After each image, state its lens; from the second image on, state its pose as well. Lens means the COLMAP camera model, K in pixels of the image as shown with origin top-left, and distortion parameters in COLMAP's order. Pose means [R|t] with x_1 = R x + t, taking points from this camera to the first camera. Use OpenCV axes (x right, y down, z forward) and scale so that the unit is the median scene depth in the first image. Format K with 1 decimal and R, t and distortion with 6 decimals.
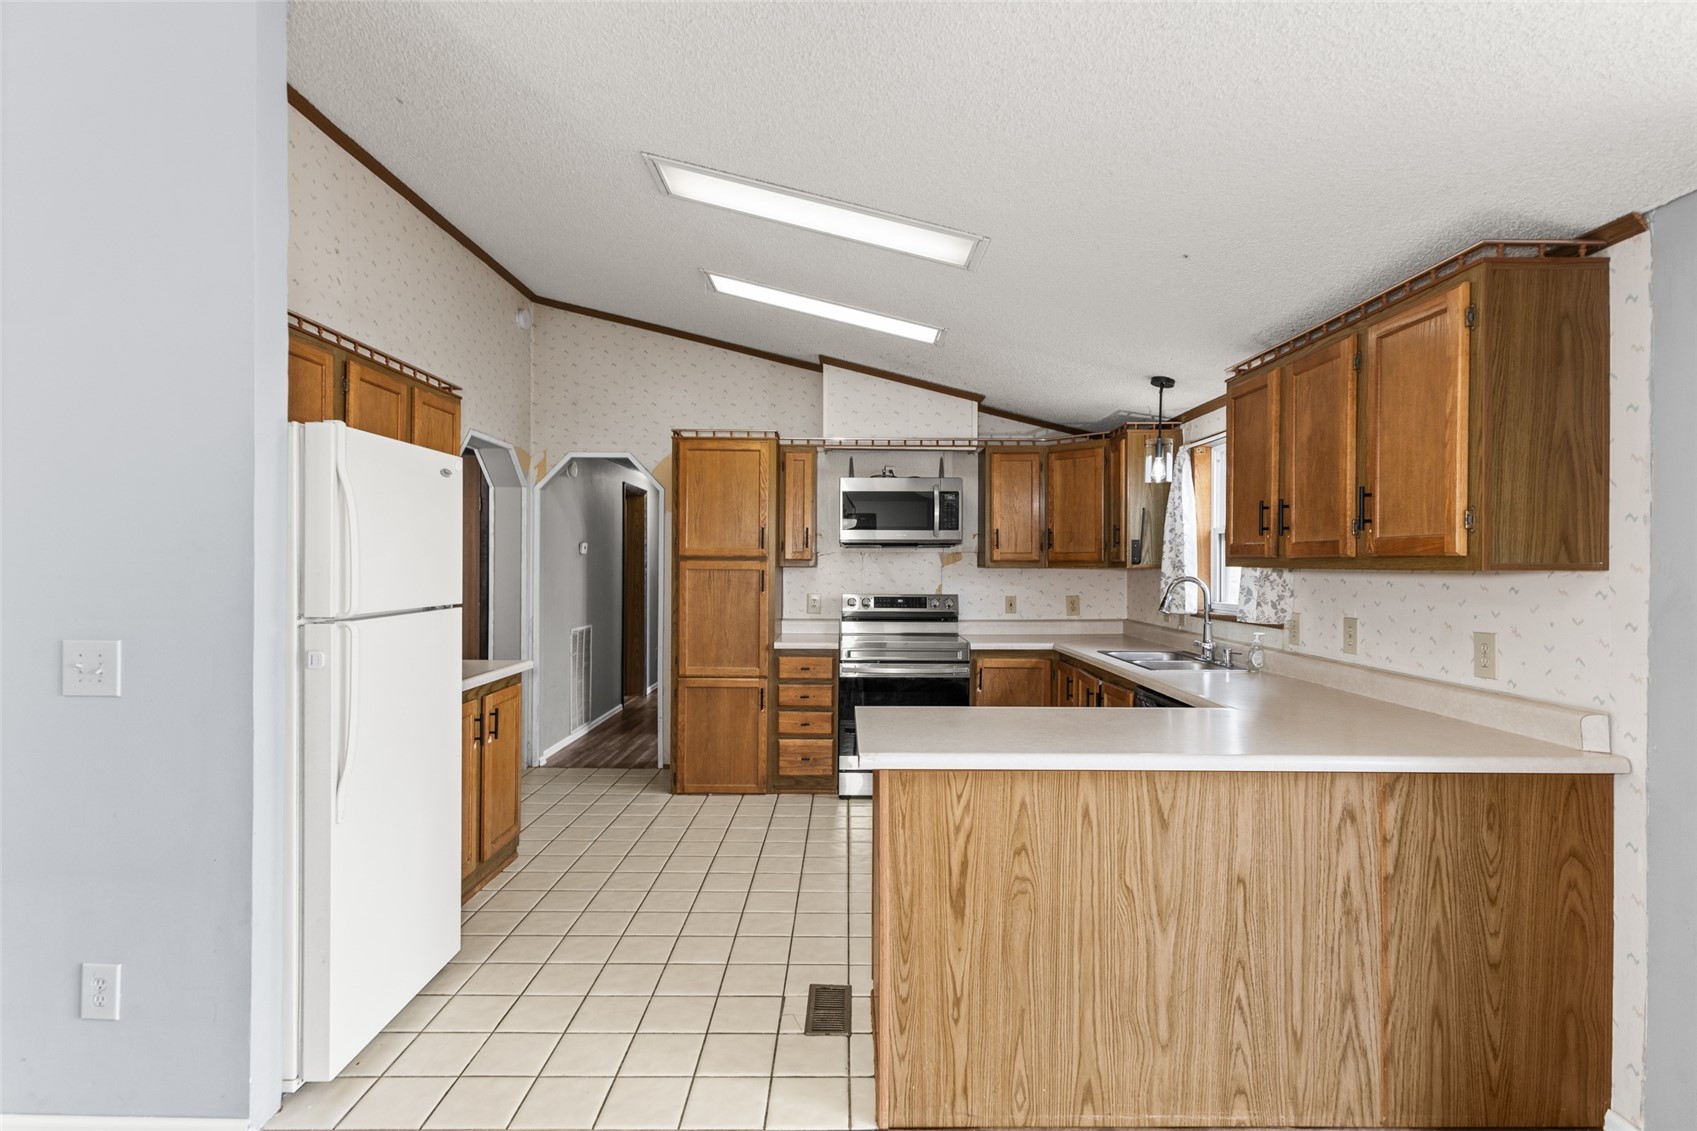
lens RADIAL K [[828.4, 0, 851.5], [0, 828.4, 563.2], [0, 0, 1]] dist [0.014576, -0.004477]
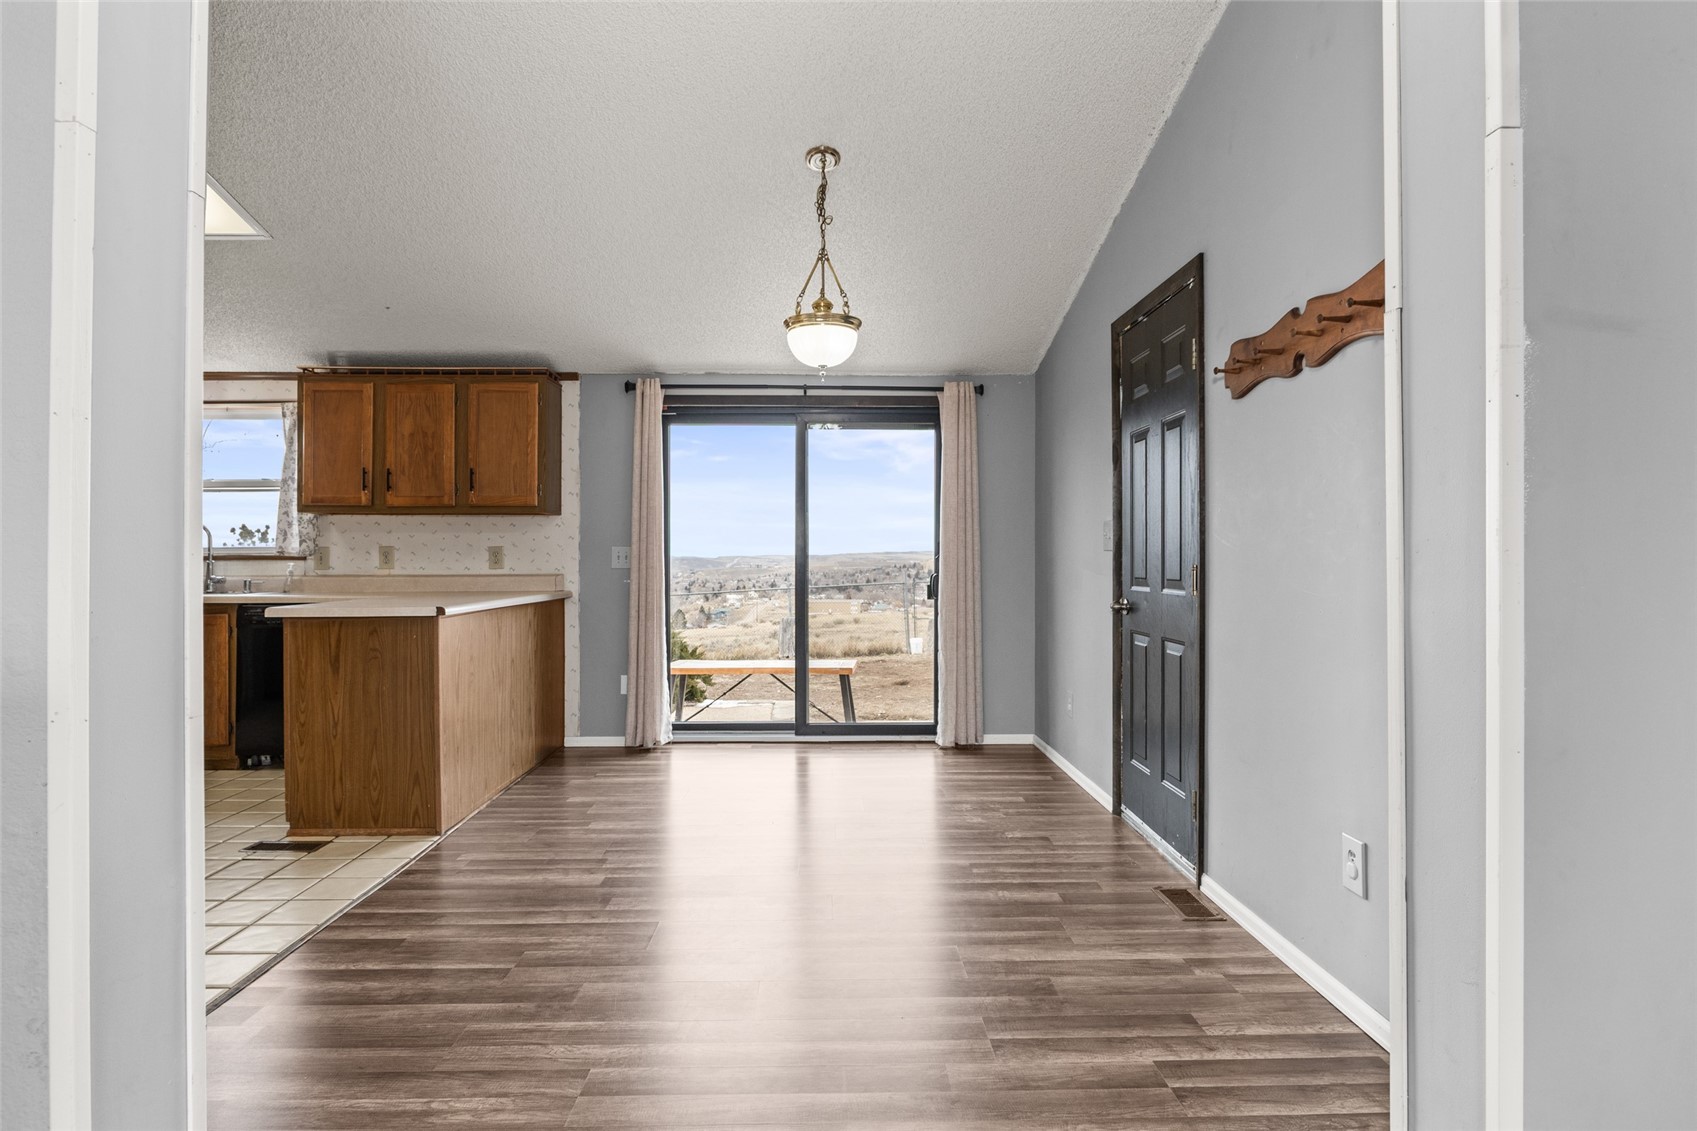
lens RADIAL K [[921.9, 0, 840.4], [0, 921.9, 557.8], [0, 0, 1]] dist [-0.017080, 0.002353]
pose [[-0.014487, -0.001629, 0.999894, -0.756394], [-0.000619, 0.999998, 0.001620, 0.054441], [-0.999895, -0.000595, -0.014488, 0.102695]]
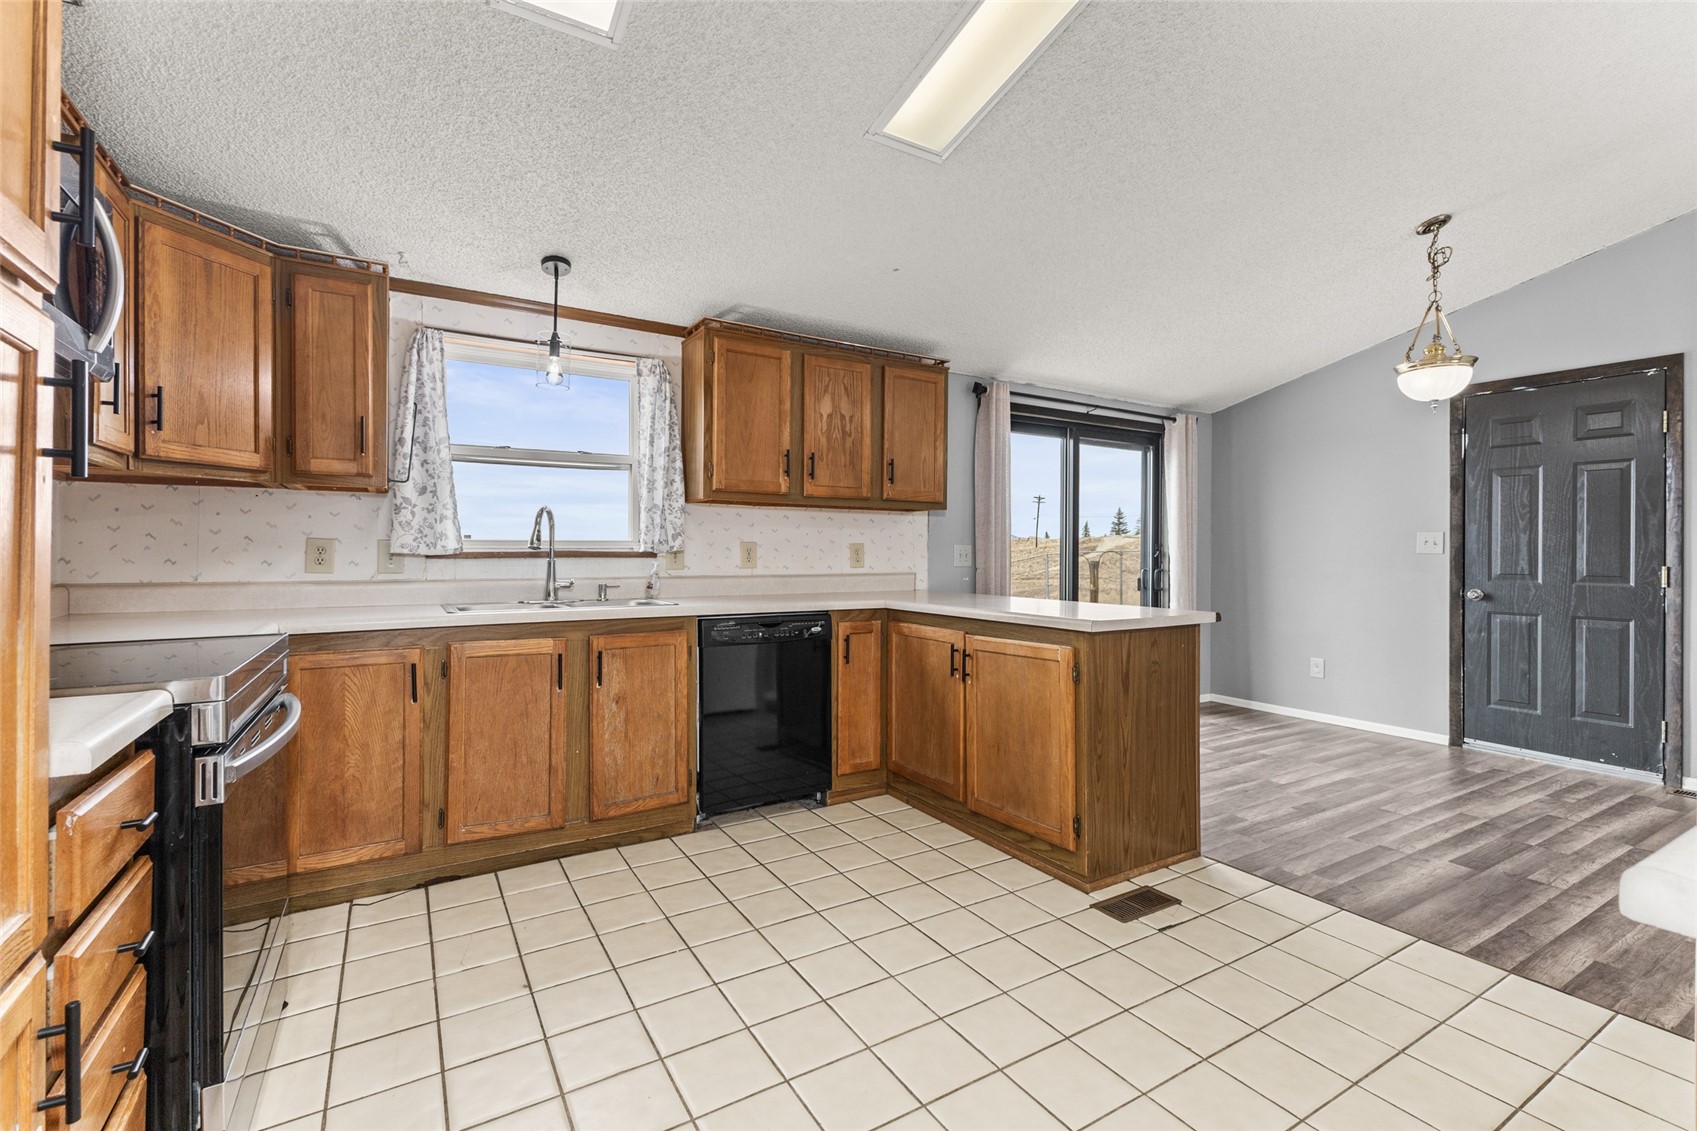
lens RADIAL K [[752.1, 0, 843.6], [0, 752.1, 554.9], [0, 0, 1]] dist [0.012562, -0.002445]
pose [[-0.510884, -0.009805, 0.859594, -0.349766], [-0.008432, 0.999944, 0.006394, 0.050320], [-0.859608, -0.003982, -0.510938, 0.969419]]
